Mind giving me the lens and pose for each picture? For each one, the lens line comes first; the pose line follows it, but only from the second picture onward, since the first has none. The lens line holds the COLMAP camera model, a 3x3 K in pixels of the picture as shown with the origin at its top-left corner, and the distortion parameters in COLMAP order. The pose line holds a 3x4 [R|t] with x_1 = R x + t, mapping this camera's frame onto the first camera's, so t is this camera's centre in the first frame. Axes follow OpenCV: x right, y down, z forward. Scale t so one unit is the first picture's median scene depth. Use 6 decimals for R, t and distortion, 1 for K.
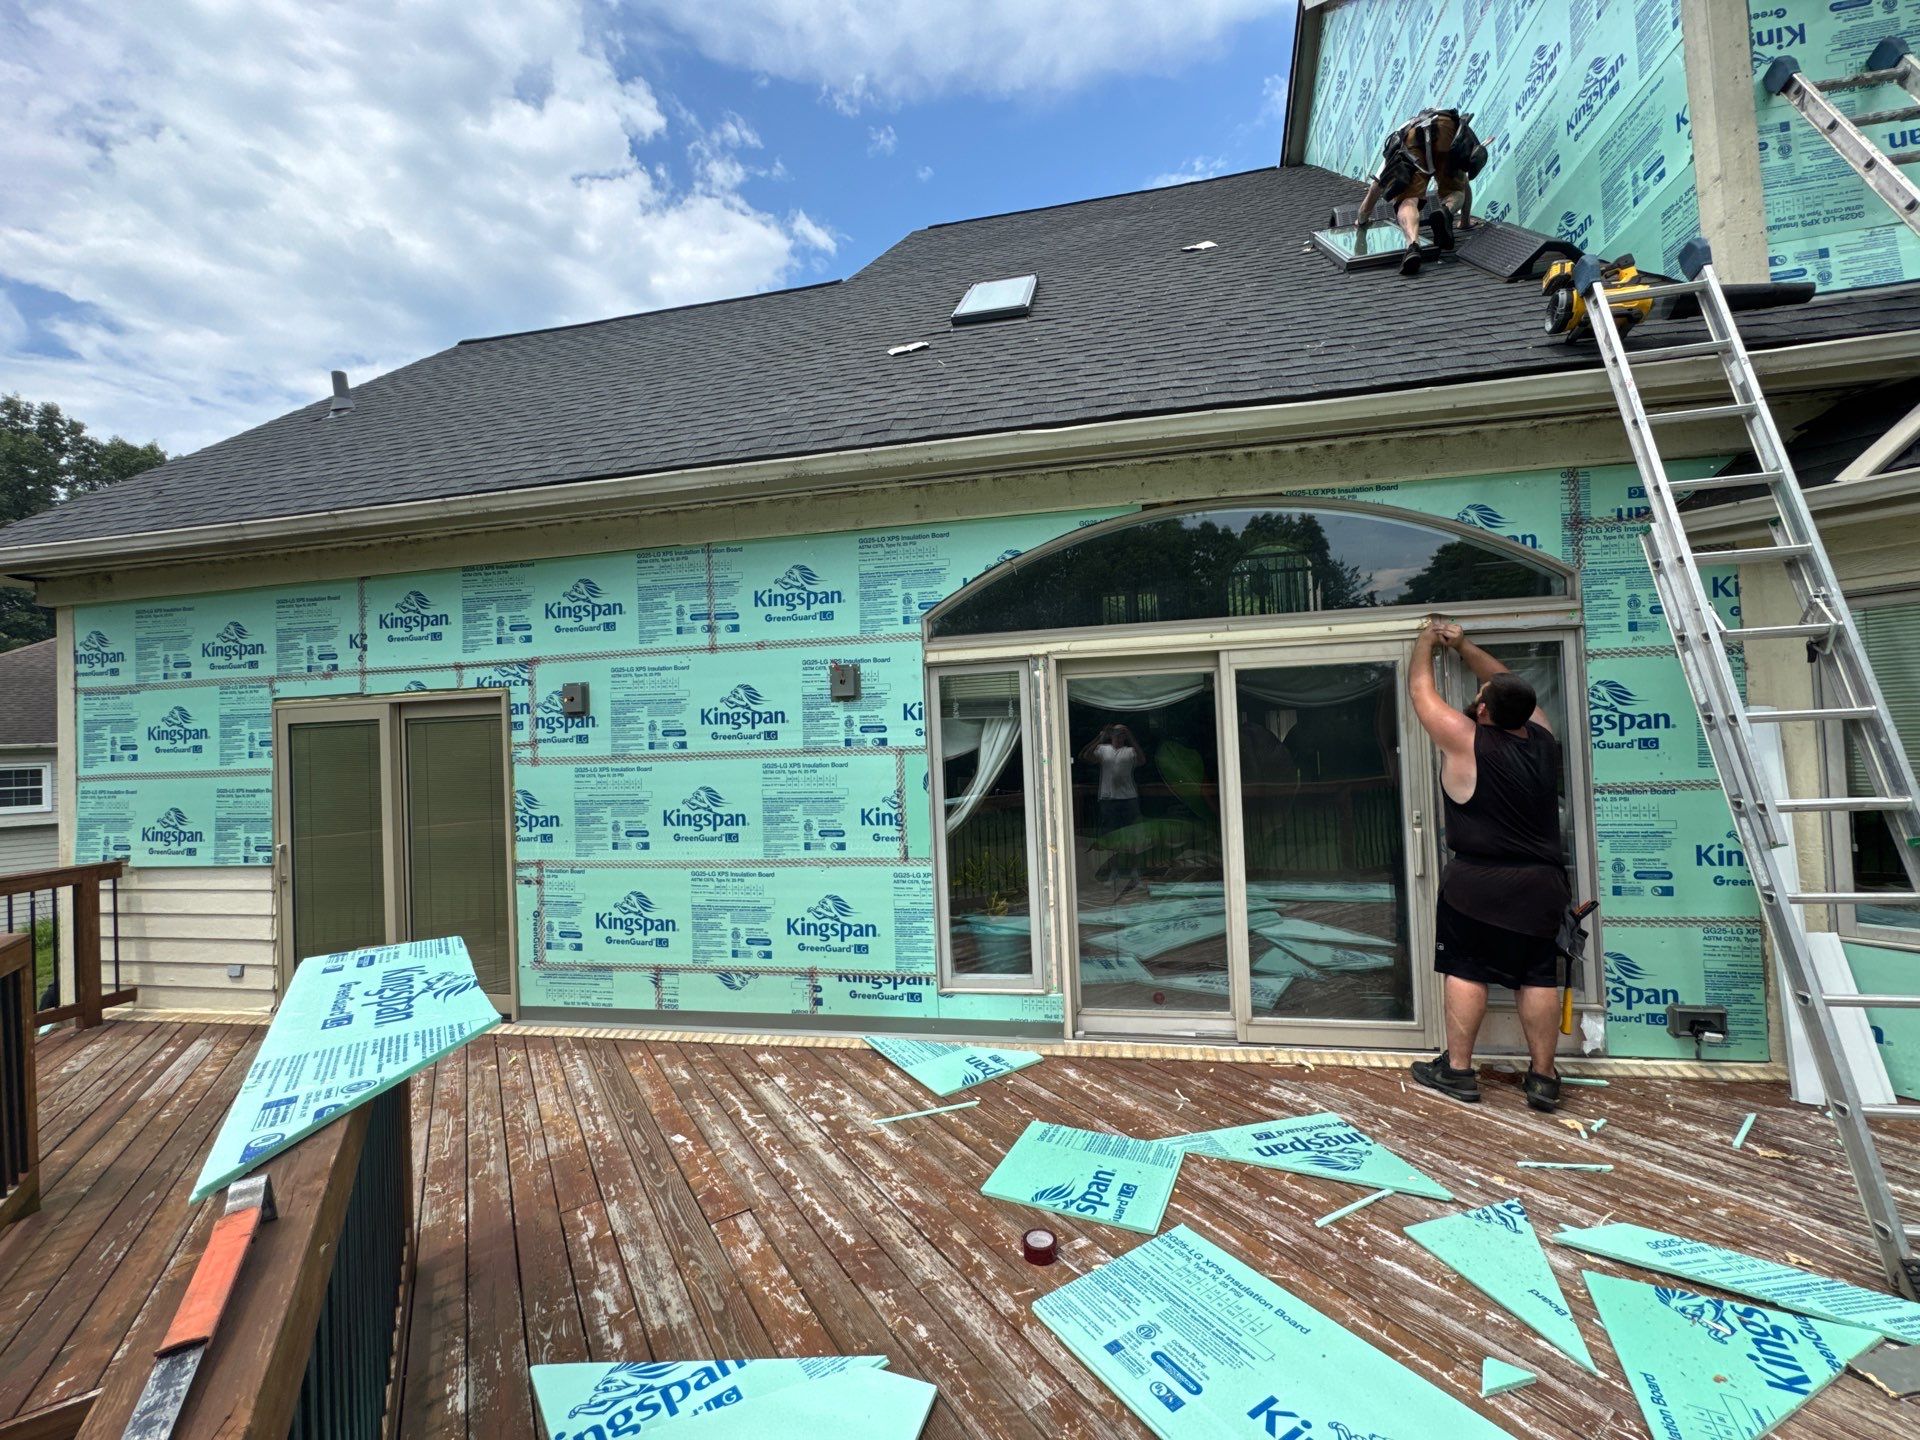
lens RADIAL K [[766.3, 0, 962.3], [0, 766.3, 716.4], [0, 0, 1]] dist [-0.002841, -0.000130]
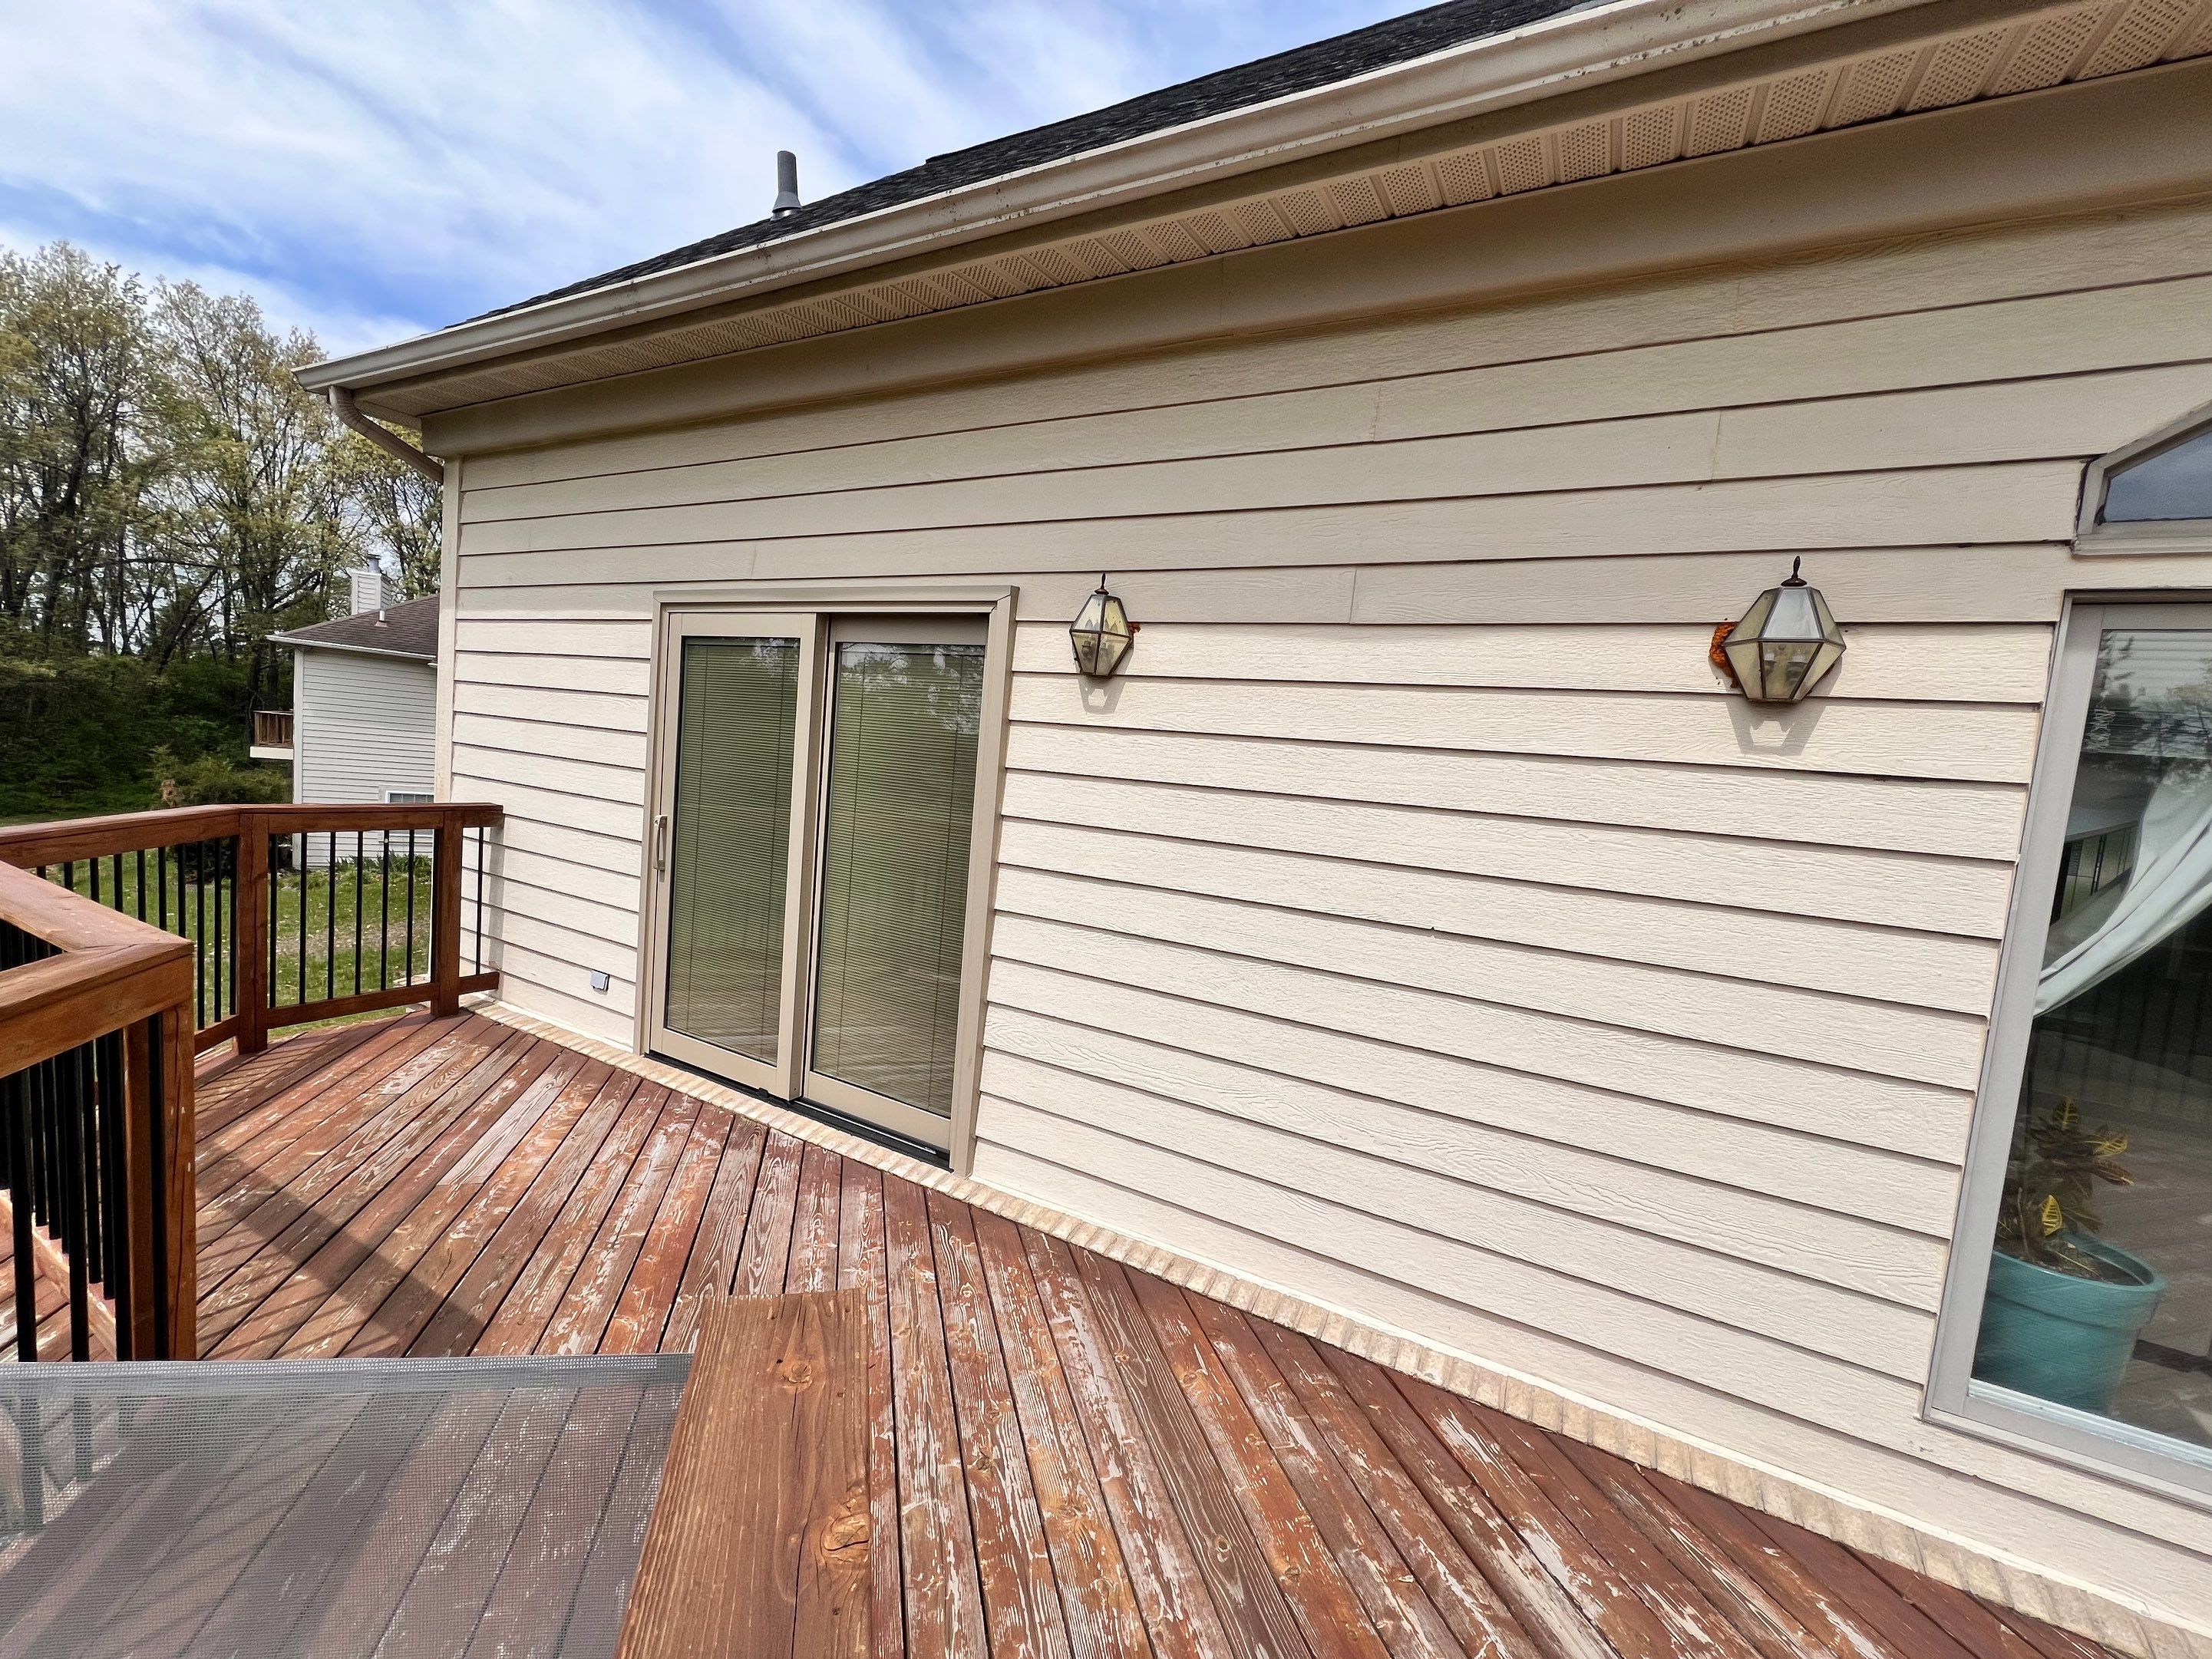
lens RADIAL K [[882.7, 0, 1108.7], [0, 882.7, 825.3], [0, 0, 1]] dist [-0.002841, -0.000130]
pose [[0.946974, 0.147788, -0.285304, -0.349387], [-0.120121, 0.986393, 0.112250, 0.049490], [0.298011, -0.072027, 0.951841, 0.446611]]
